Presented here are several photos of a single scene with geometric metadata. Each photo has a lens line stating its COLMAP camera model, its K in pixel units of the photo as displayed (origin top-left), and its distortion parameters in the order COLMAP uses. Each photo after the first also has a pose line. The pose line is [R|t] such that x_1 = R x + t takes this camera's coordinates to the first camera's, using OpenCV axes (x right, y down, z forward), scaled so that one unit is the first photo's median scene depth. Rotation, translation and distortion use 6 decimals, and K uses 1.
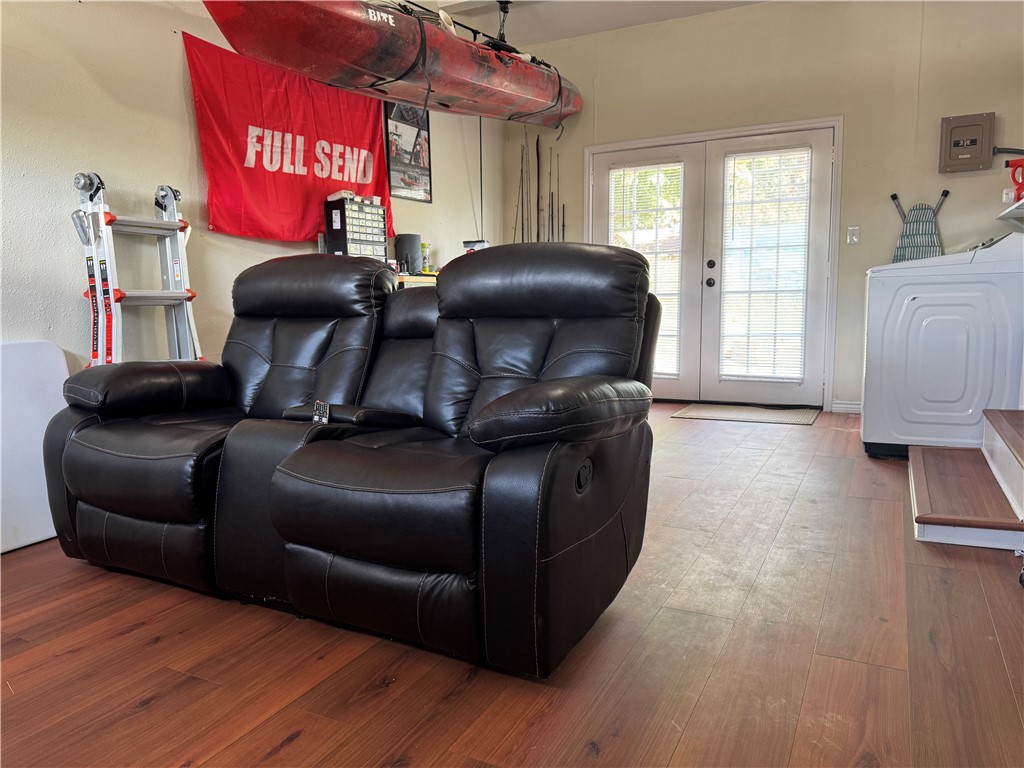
lens RADIAL K [[734.9, 0, 511.5], [0, 734.9, 385.9], [0, 0, 1]] dist [0.021442, -0.036538]
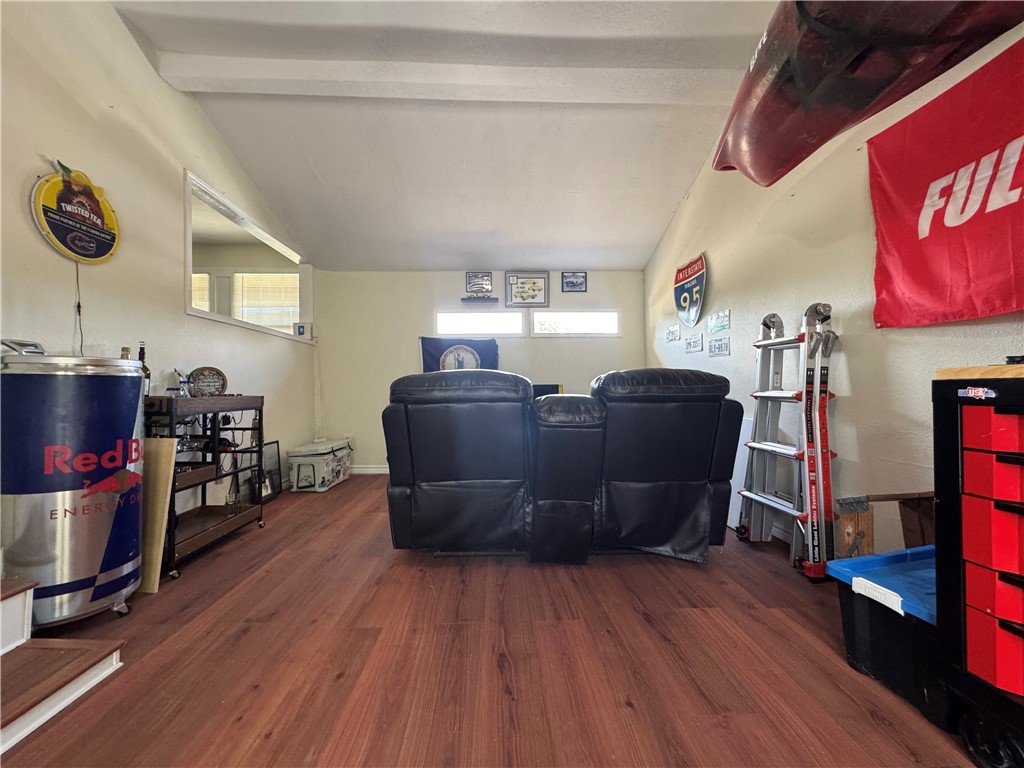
lens RADIAL K [[417.5, 0, 510.8], [0, 417.5, 380.6], [0, 0, 1]] dist [-0.010654, 0.000183]
pose [[-0.872639, 0.015223, -0.488128, 0.248610], [-0.038977, 0.994155, 0.100685, -0.168298], [0.486807, 0.106888, -0.866945, 1.166511]]
